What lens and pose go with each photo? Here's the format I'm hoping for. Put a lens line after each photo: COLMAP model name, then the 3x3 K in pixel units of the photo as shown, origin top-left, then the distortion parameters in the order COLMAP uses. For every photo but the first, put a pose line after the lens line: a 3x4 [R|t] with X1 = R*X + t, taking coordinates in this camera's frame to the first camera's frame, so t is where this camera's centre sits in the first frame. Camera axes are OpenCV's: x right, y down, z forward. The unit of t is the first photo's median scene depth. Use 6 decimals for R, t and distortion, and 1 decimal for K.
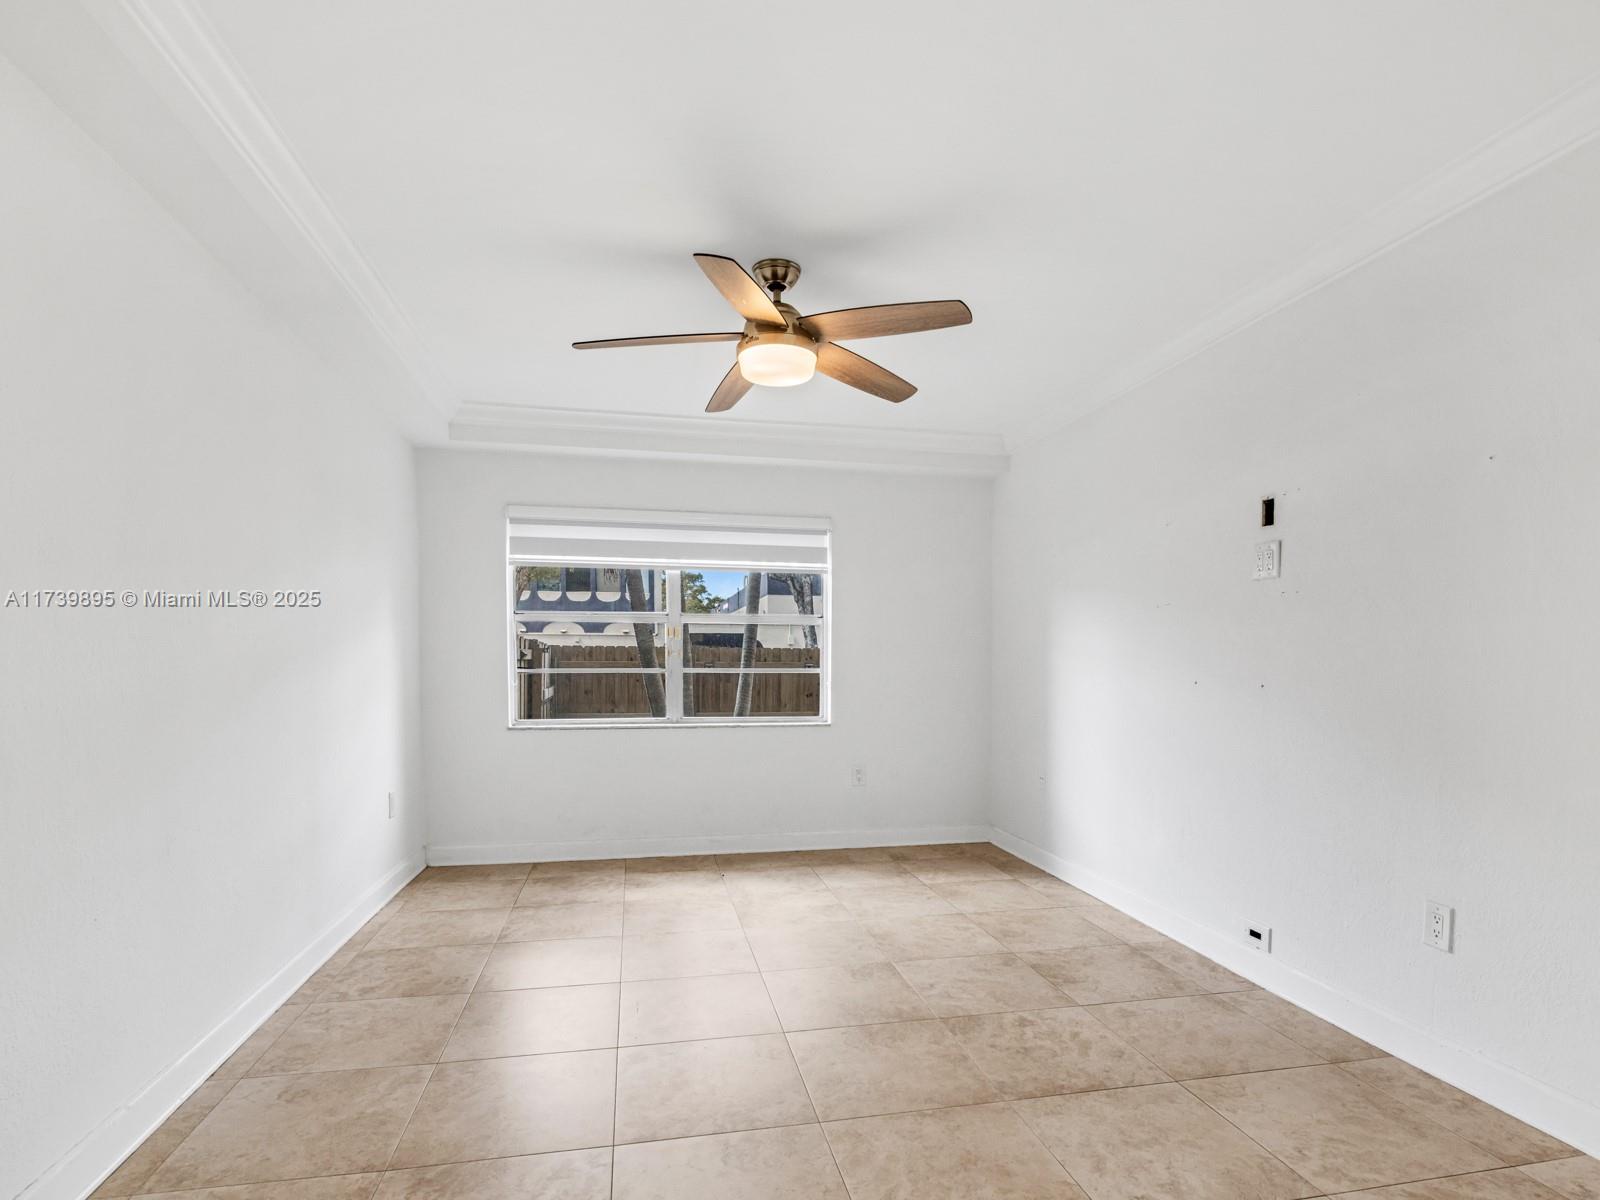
lens RADIAL K [[825.8, 0, 803.7], [0, 825.8, 662.2], [0, 0, 1]] dist [0.001582, 0.000061]
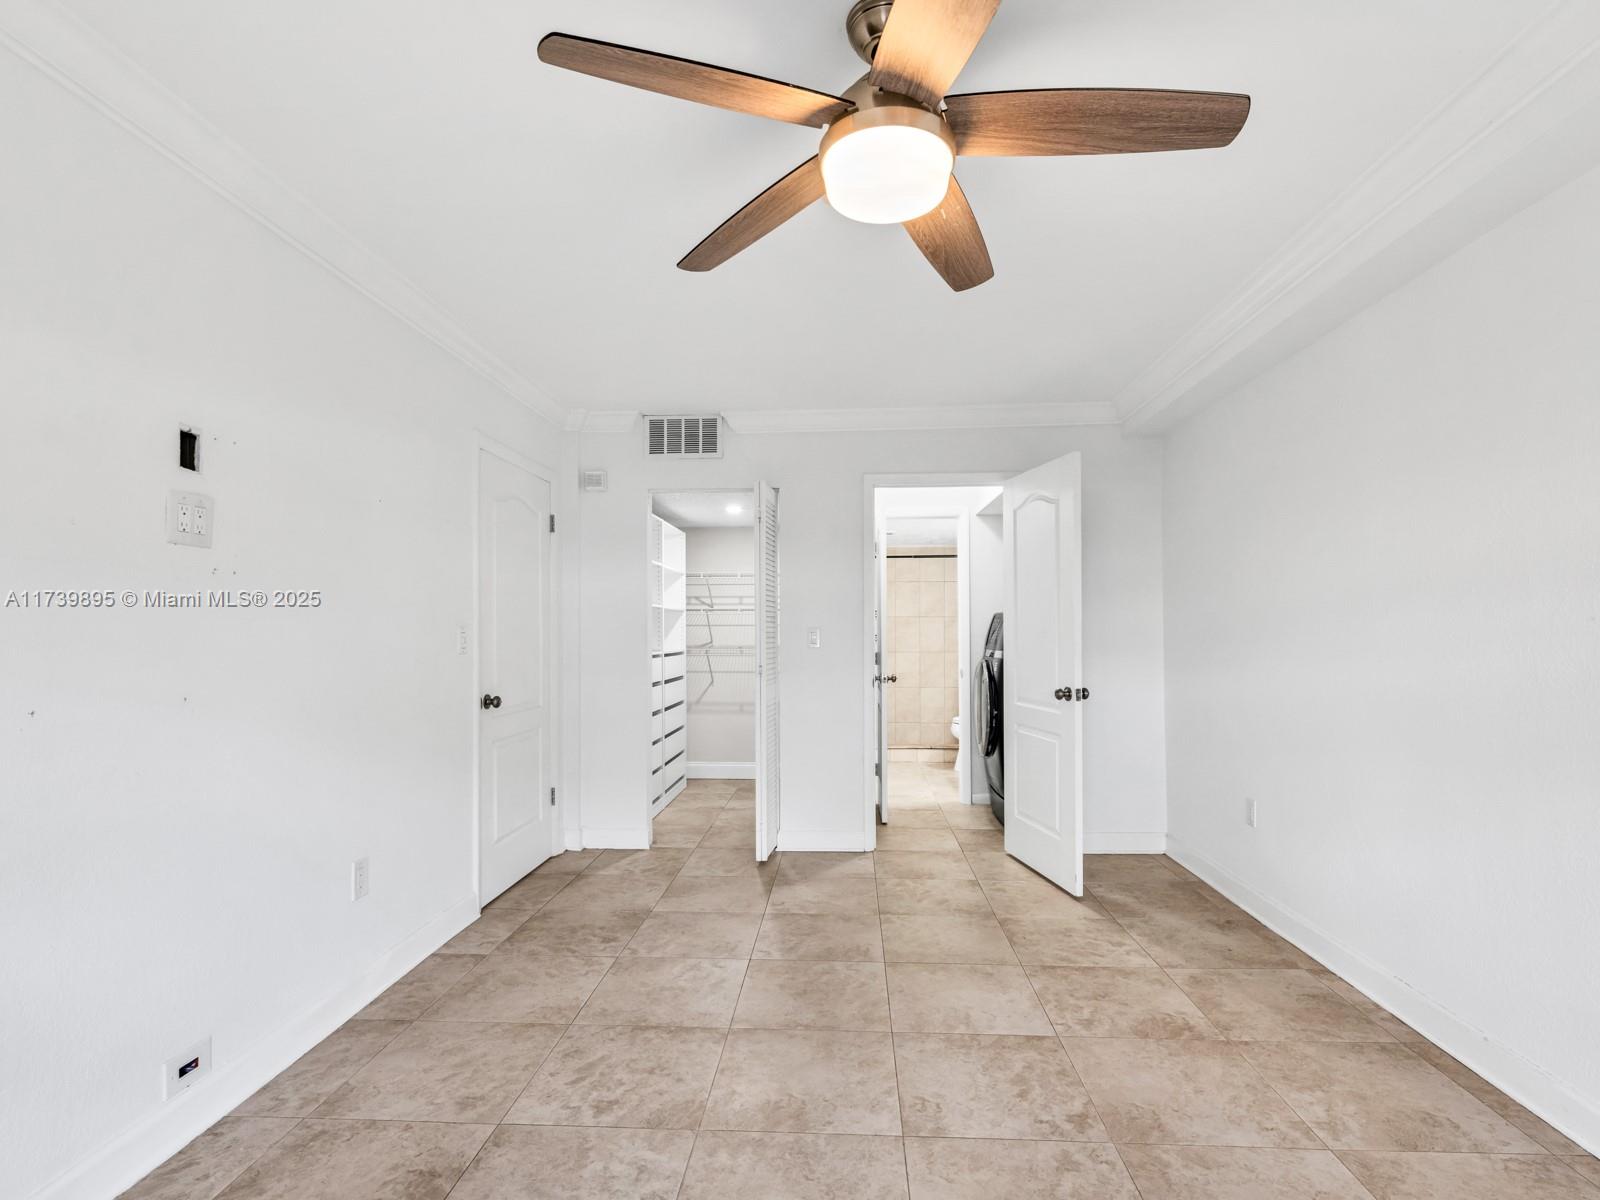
lens RADIAL K [[786.5, 0, 806.9], [0, 786.5, 598.0], [0, 0, 1]] dist [-0.000931, -0.000732]
pose [[-0.967795, 0.011888, 0.251458, -0.079187], [0.001525, 0.999143, -0.041364, -0.020018], [-0.251734, -0.039648, -0.966984, 1.082641]]
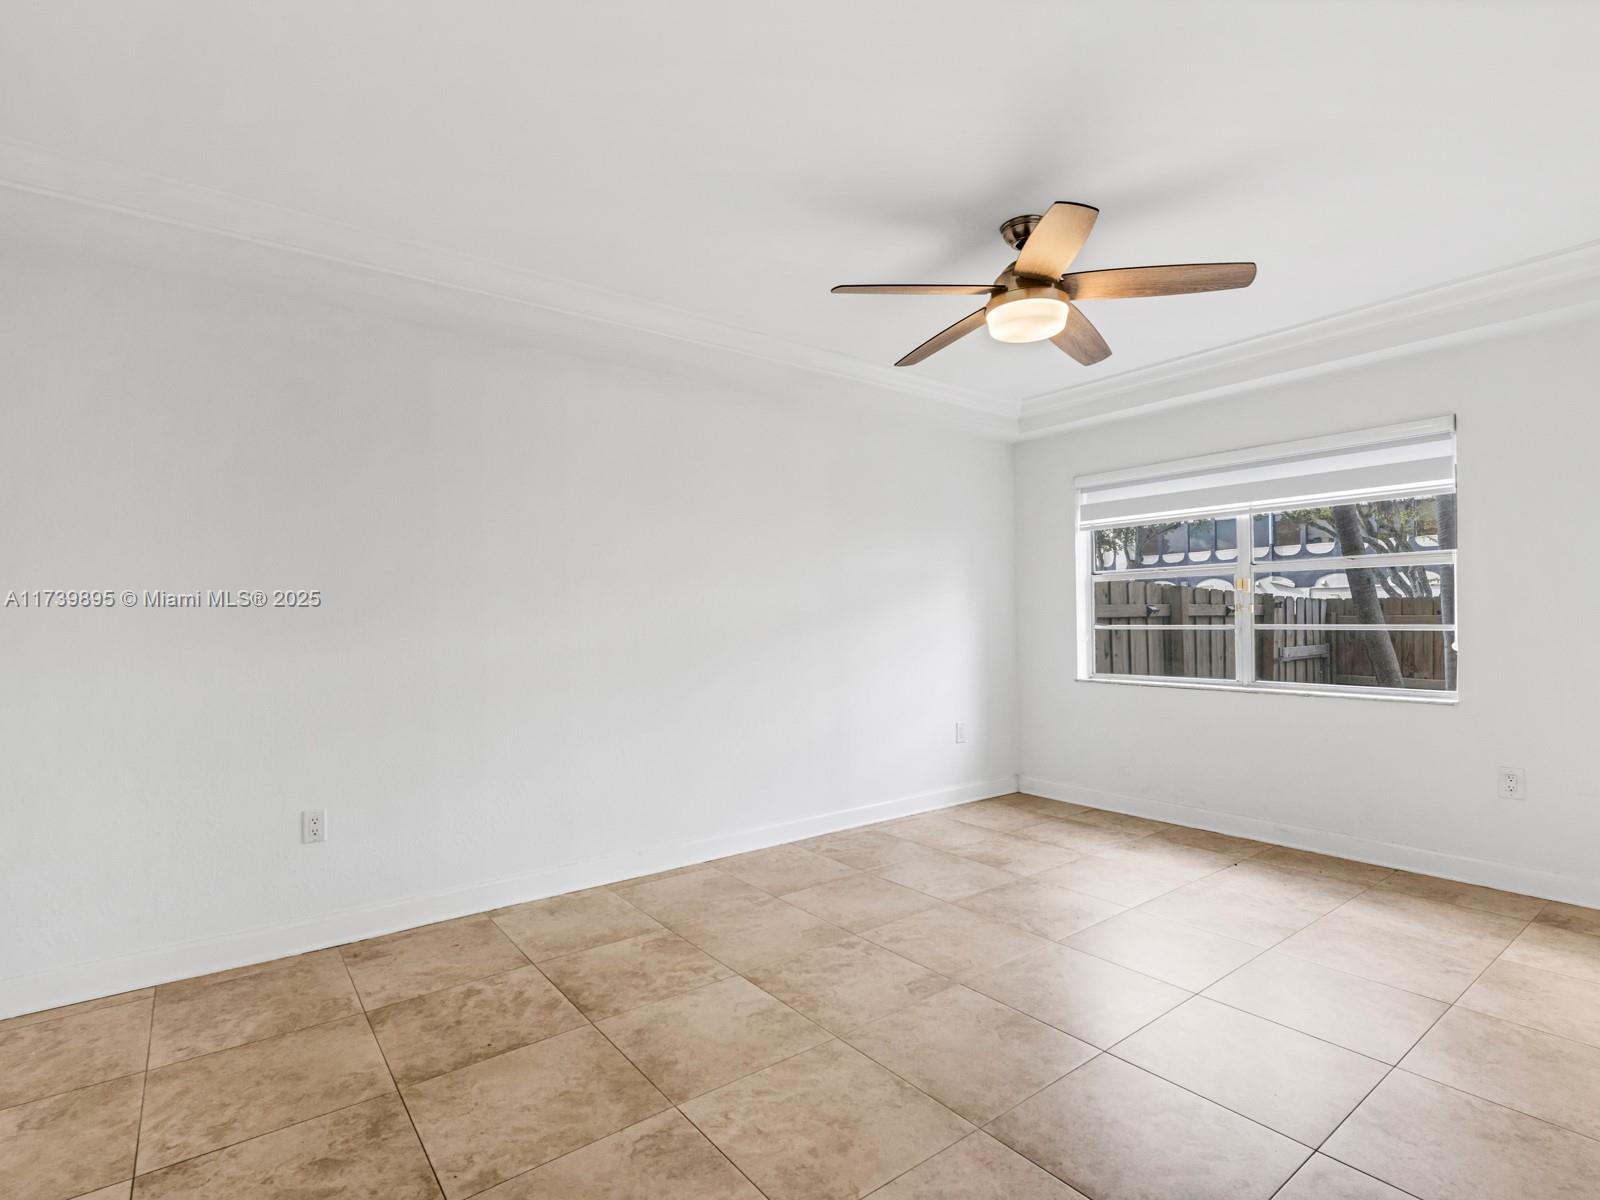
lens RADIAL K [[786.5, 0, 806.9], [0, 786.5, 598.0], [0, 0, 1]] dist [-0.000931, -0.000732]
pose [[0.441018, -0.032550, -0.896908, 0.478527], [0.010373, 0.999460, -0.031172, -0.000254], [0.897438, 0.004444, 0.441117, 0.244912]]
